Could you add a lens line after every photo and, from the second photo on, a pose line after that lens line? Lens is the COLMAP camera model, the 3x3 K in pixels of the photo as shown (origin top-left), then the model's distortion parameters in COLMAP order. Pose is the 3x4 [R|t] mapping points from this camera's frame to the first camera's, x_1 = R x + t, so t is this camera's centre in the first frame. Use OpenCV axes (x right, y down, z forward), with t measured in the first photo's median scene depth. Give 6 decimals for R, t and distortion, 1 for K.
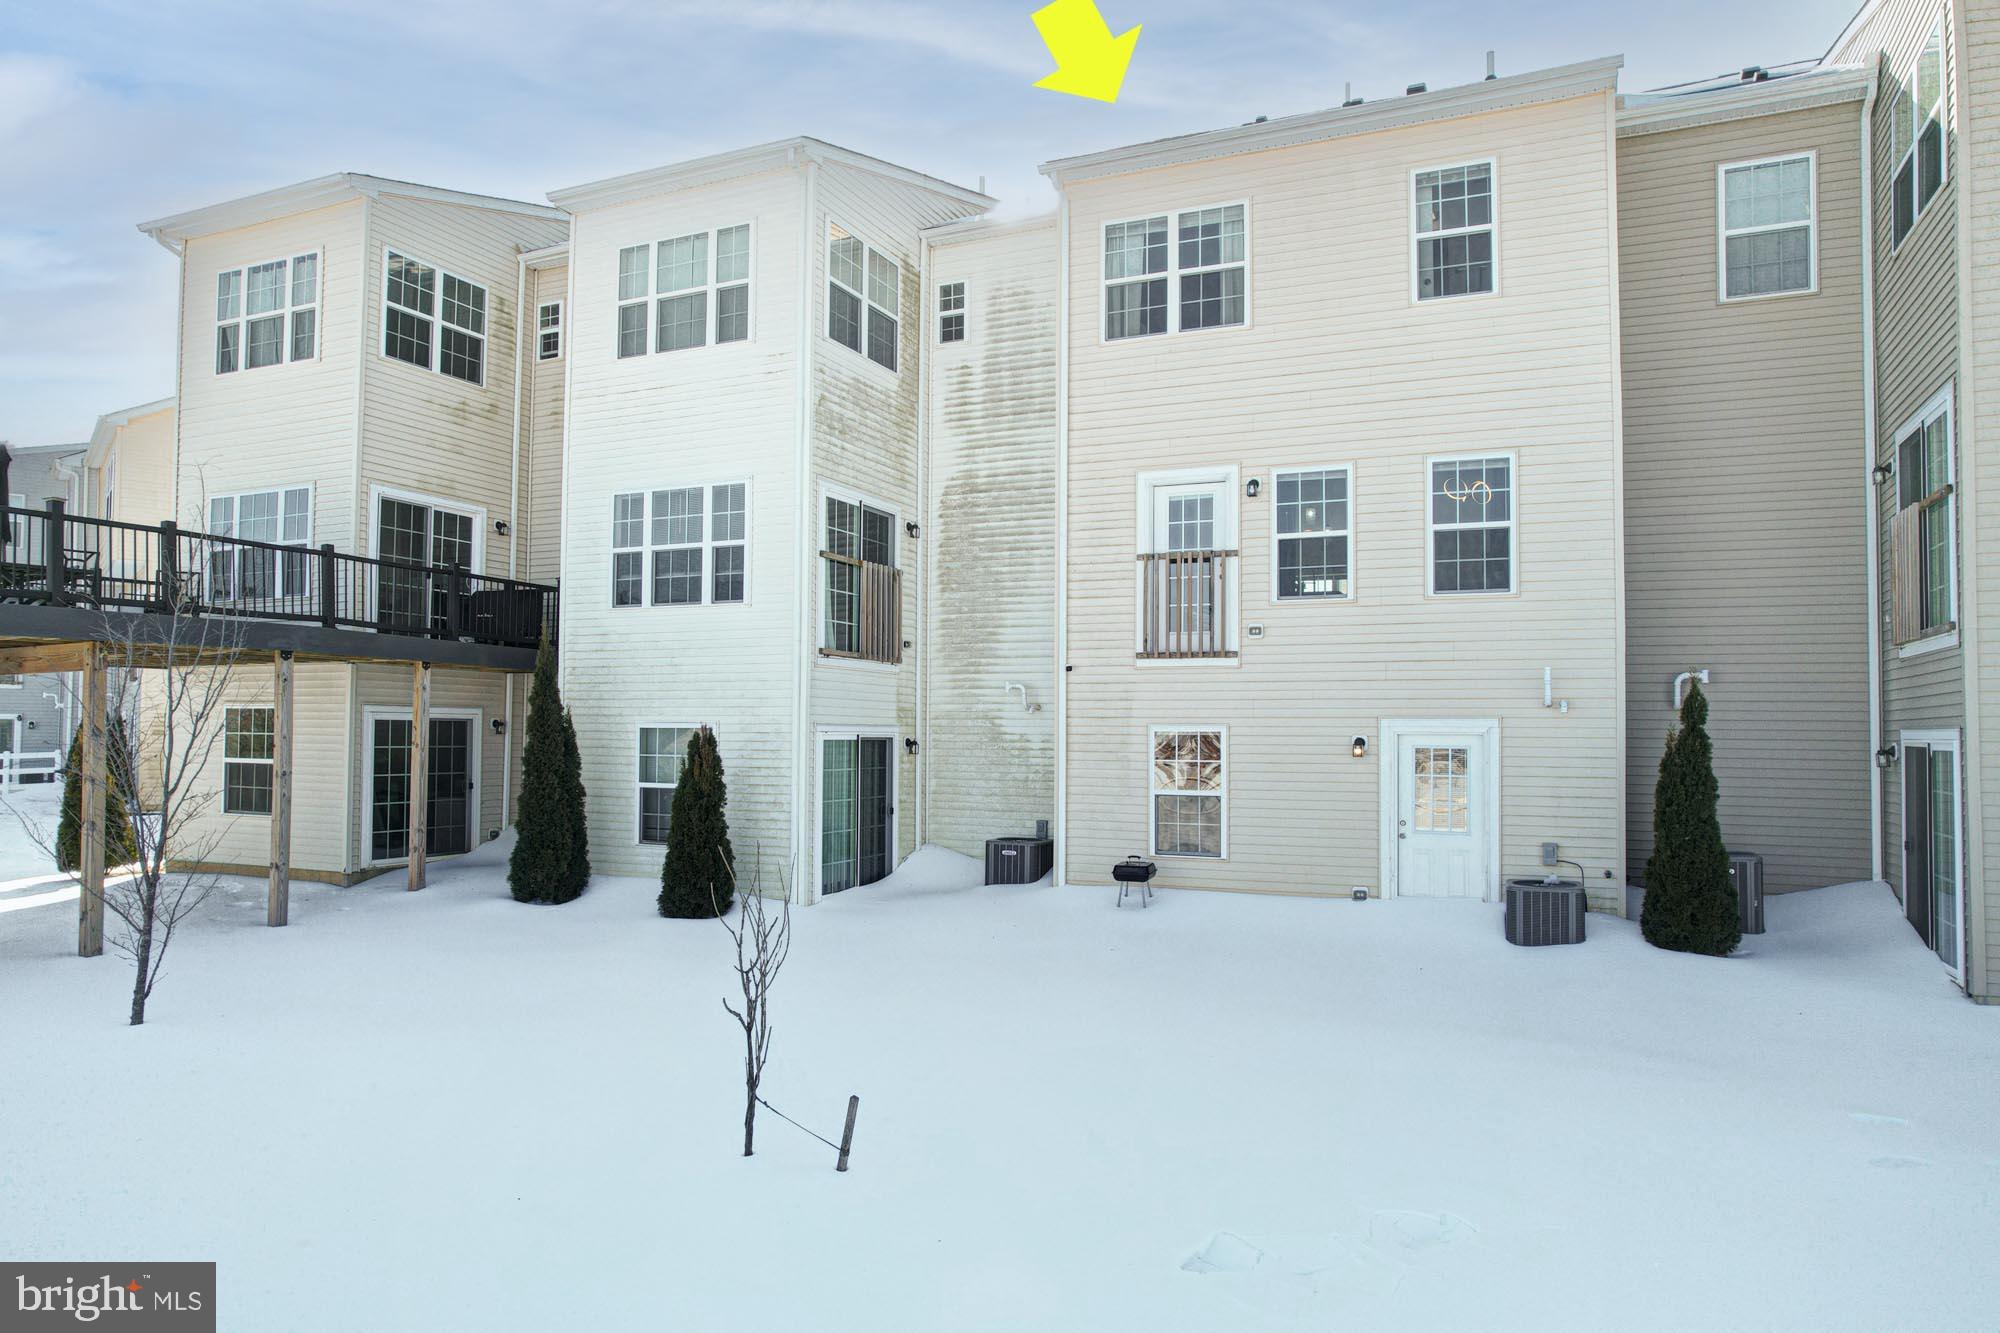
lens RADIAL K [[1282.5, 0, 992.9], [0, 1282.5, 685.9], [0, 0, 1]] dist [-0.074251, 0.065993]
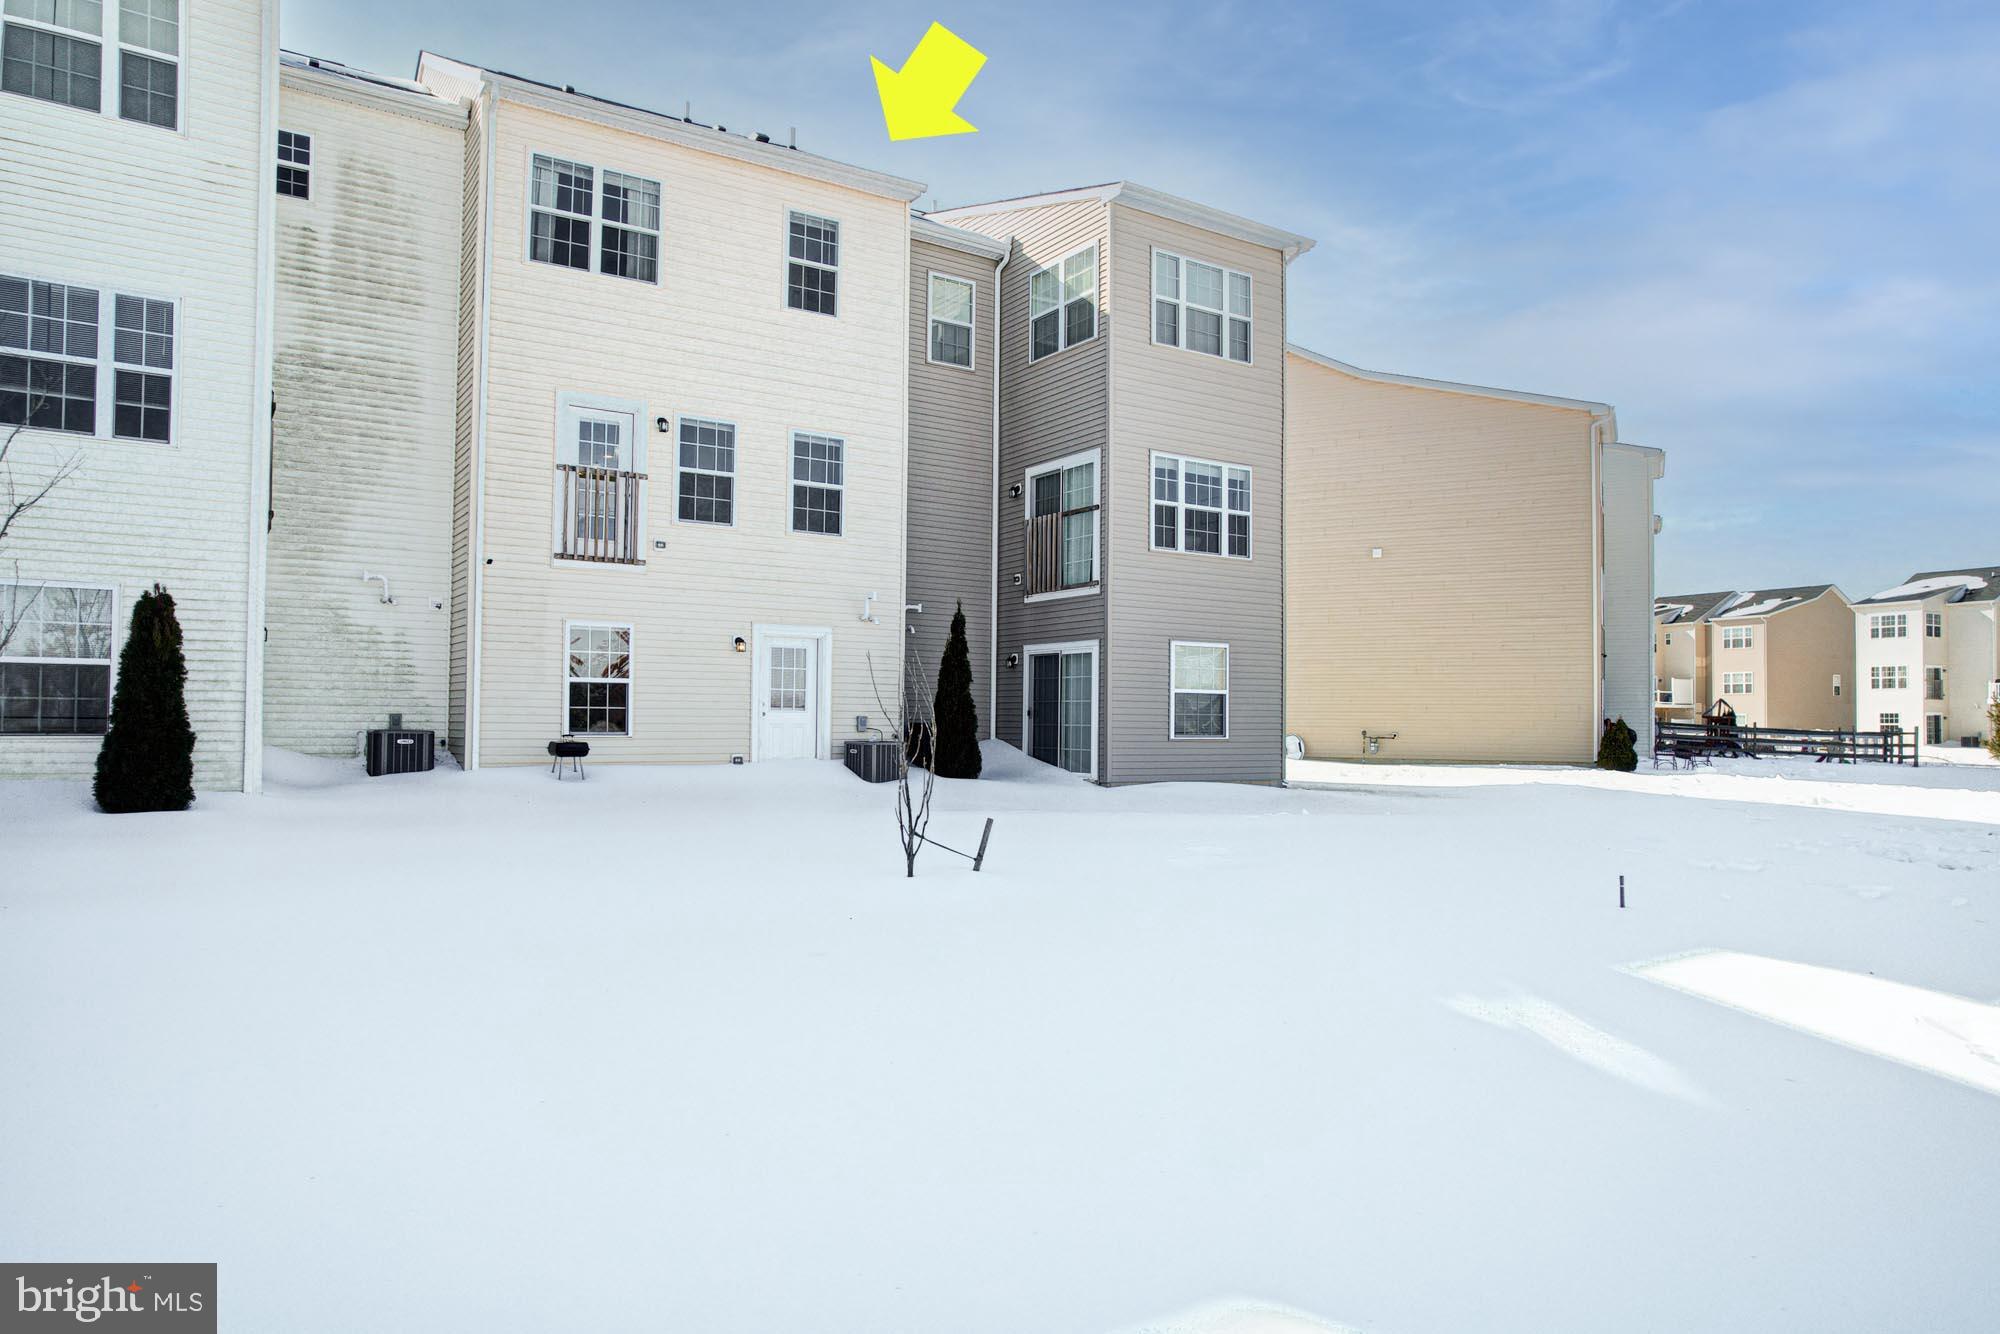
lens RADIAL K [[1282.5, 0, 992.9], [0, 1282.5, 686.4], [0, 0, 1]] dist [-0.074251, 0.065993]
pose [[0.536745, 0.020986, 0.843484, -0.598444], [-0.036130, 0.999345, -0.001873, 0.076189], [-0.842971, -0.029470, 0.537152, 0.091313]]
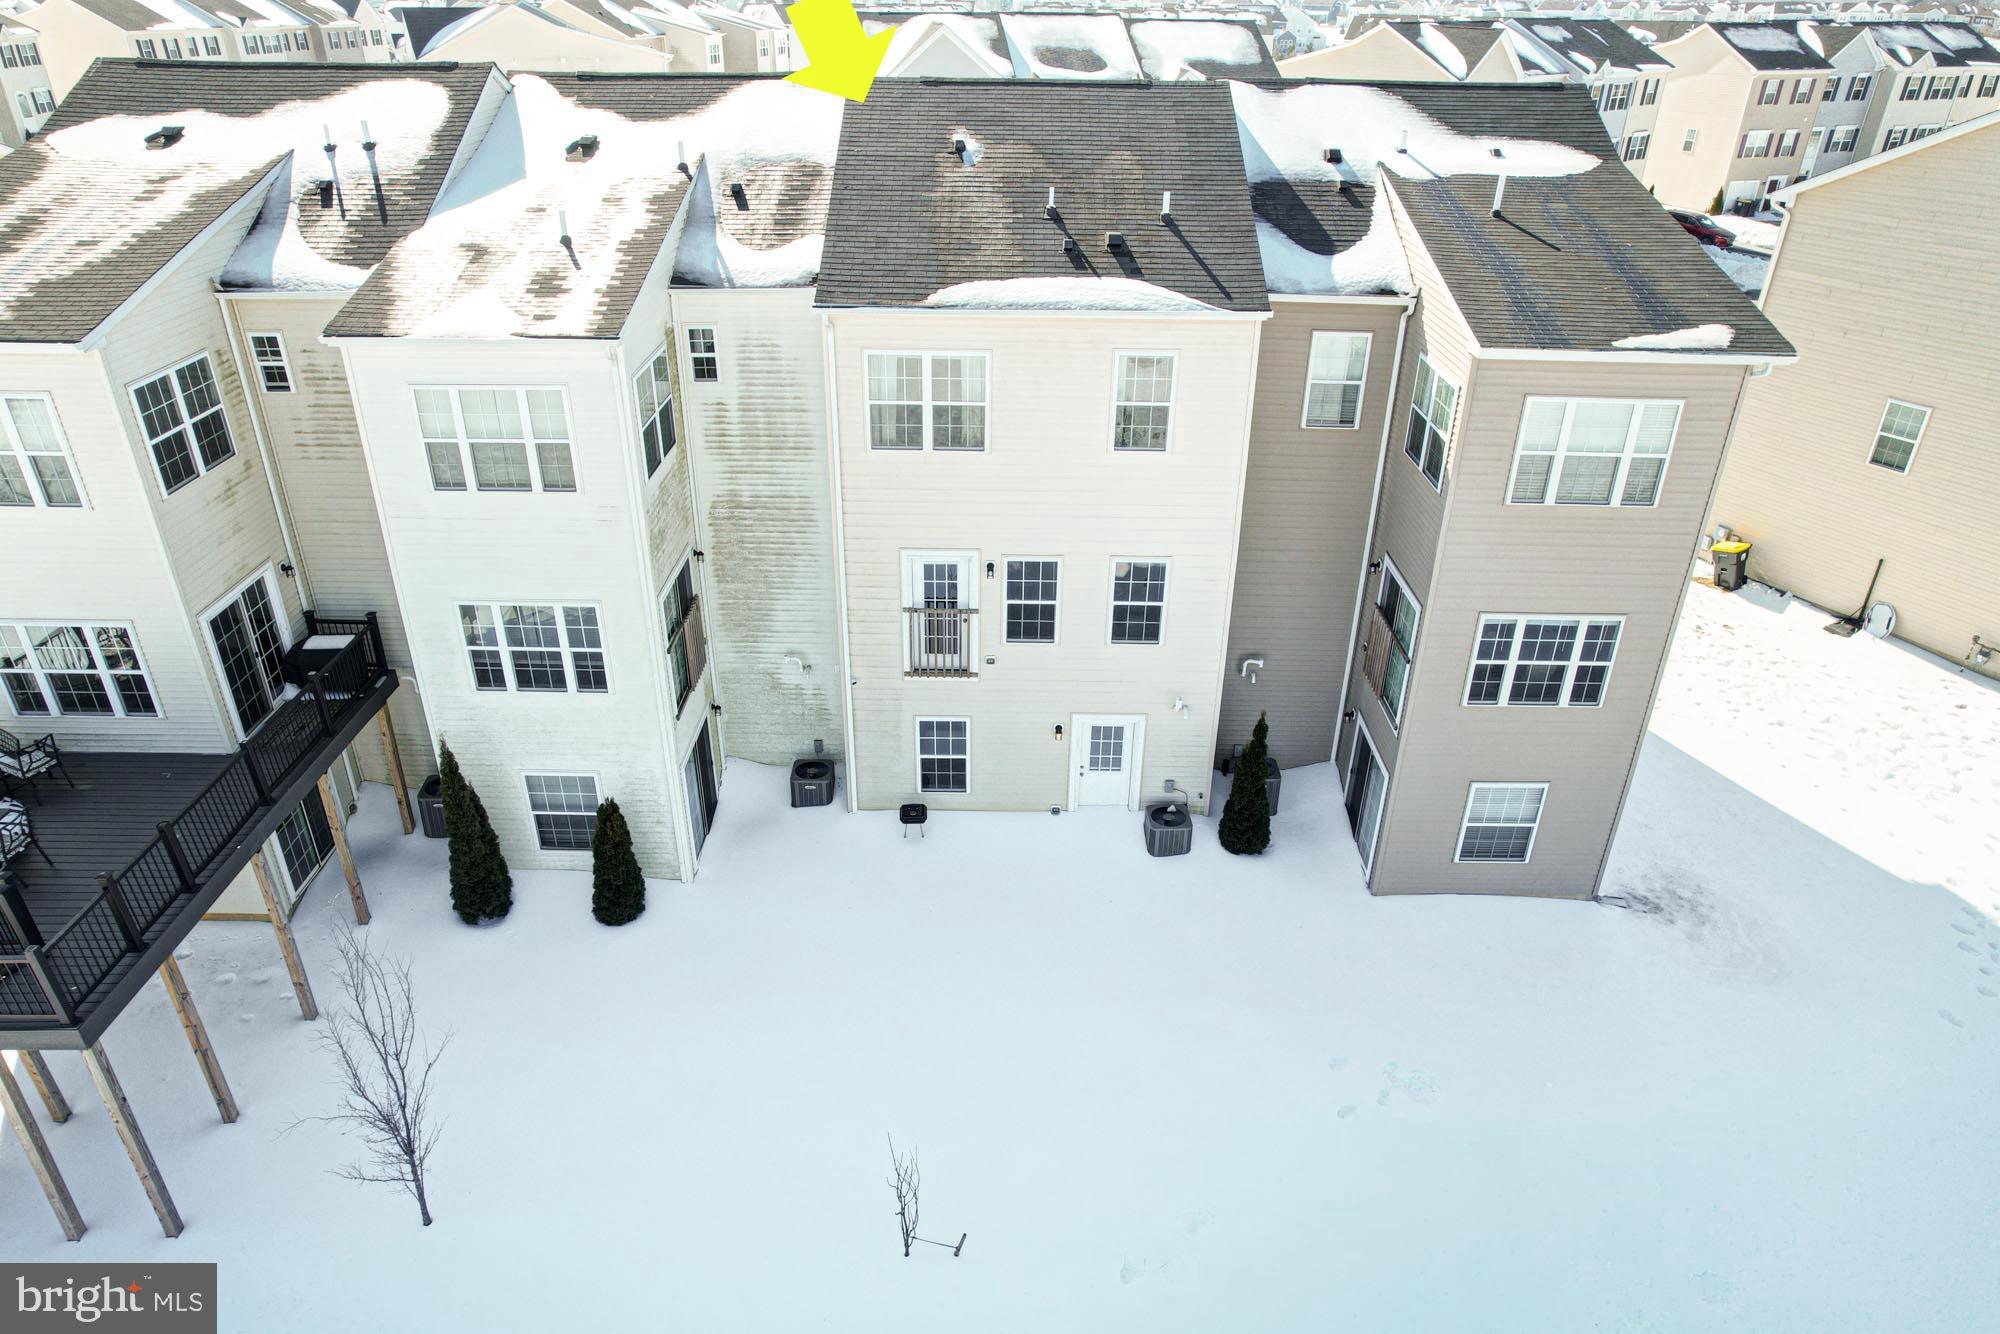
lens RADIAL K [[1282.5, 0, 992.9], [0, 1282.5, 686.4], [0, 0, 1]] dist [-0.074251, 0.065993]
pose [[0.914848, -0.195573, 0.353278, -0.290367], [-0.017364, 0.855022, 0.518302, -0.726392], [-0.403426, -0.480301, 0.778819, -0.126539]]
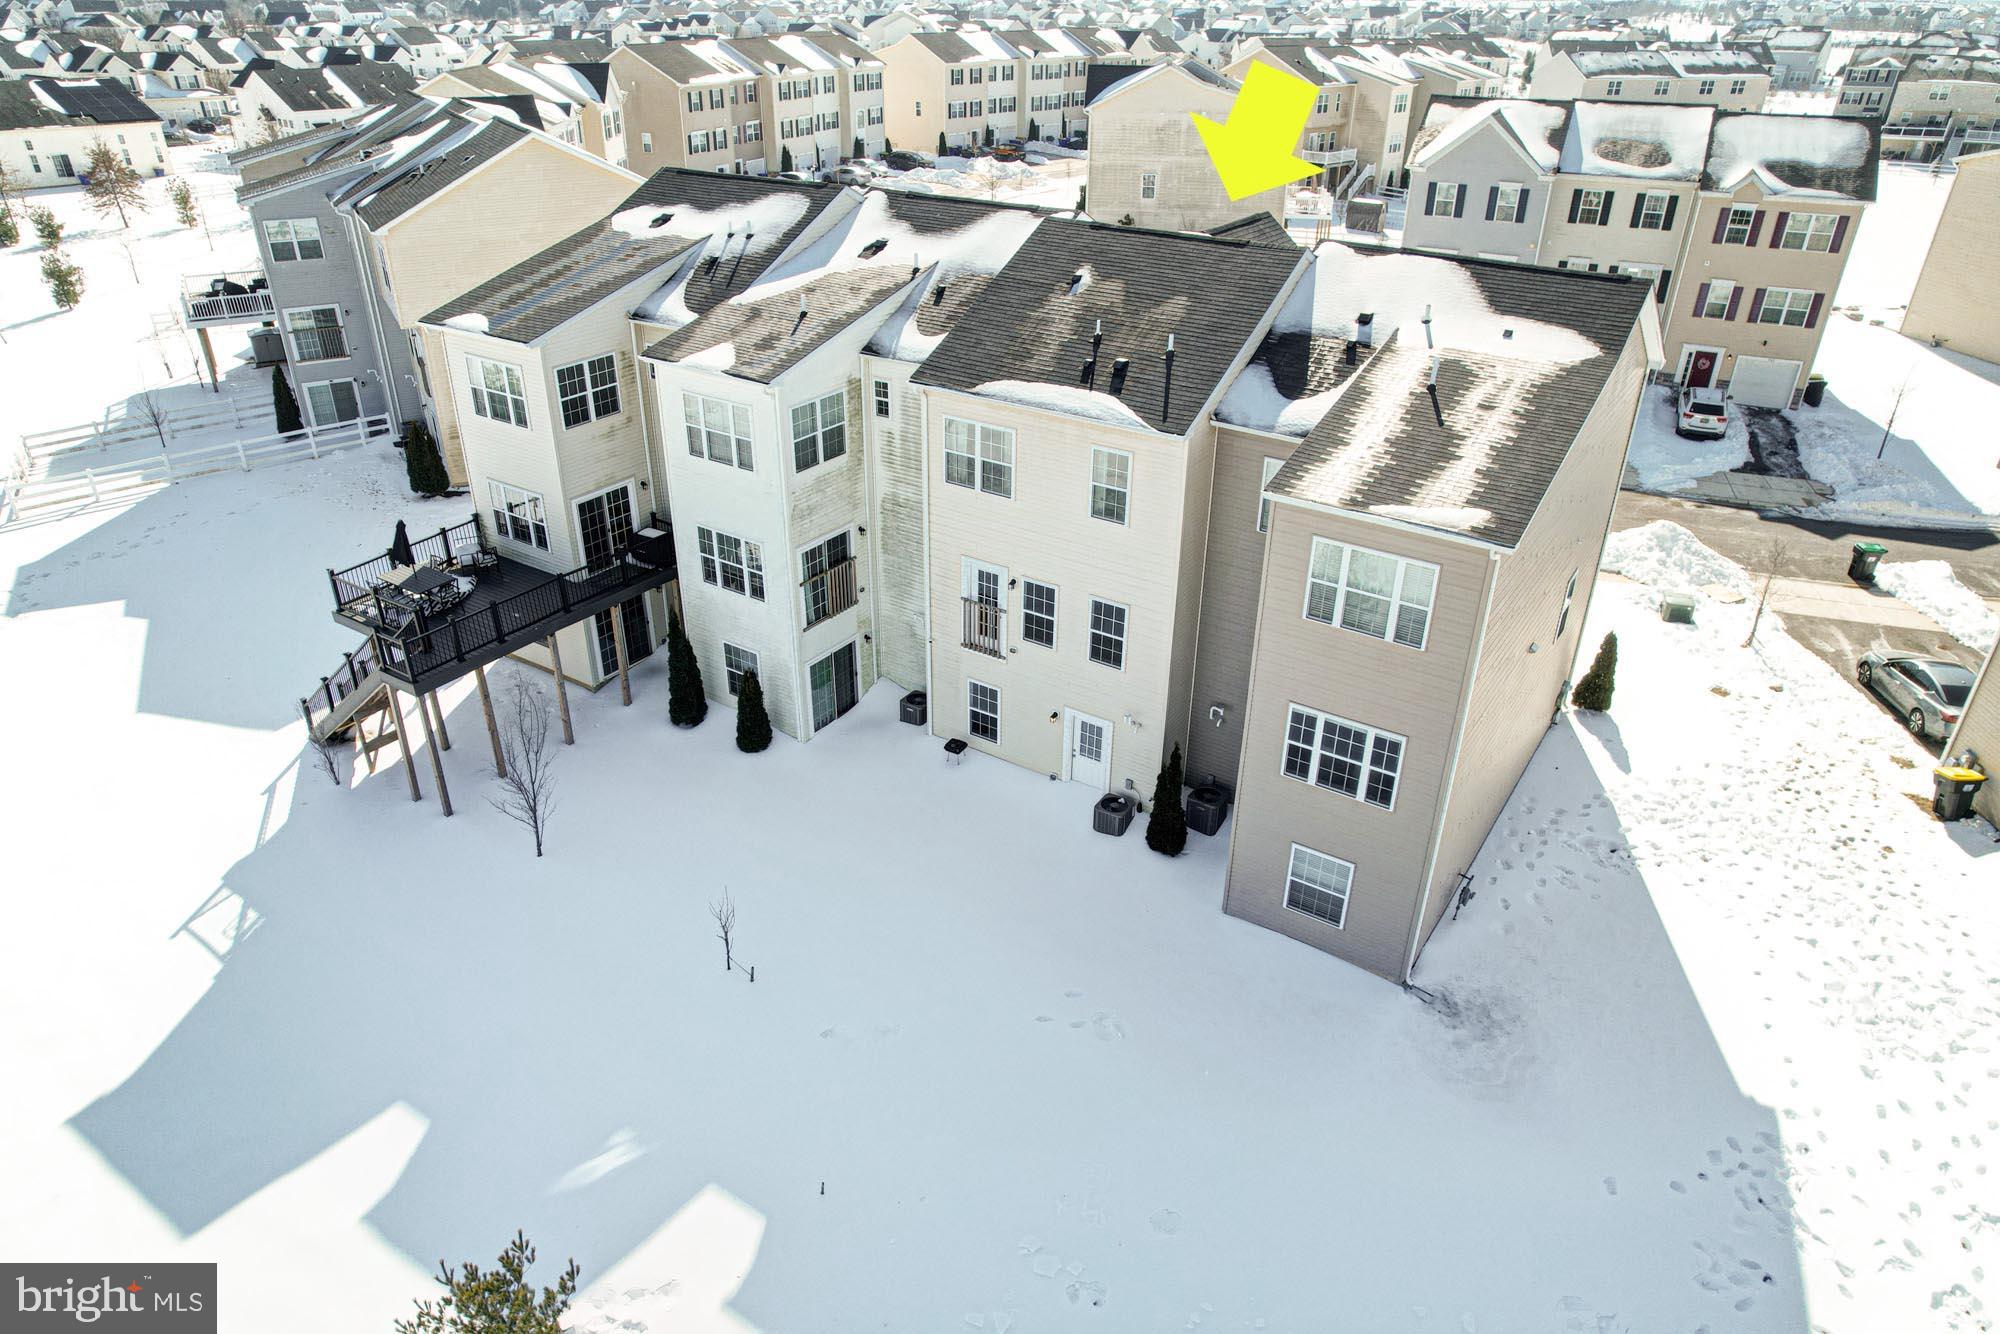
lens RADIAL K [[1282.5, 0, 992.9], [0, 1282.5, 686.4], [0, 0, 1]] dist [-0.074251, 0.065993]
pose [[0.985990, 0.082083, -0.145209, 0.442584], [0.004789, 0.856254, 0.516532, -0.961476], [0.166735, -0.509991, 0.843865, -0.656407]]
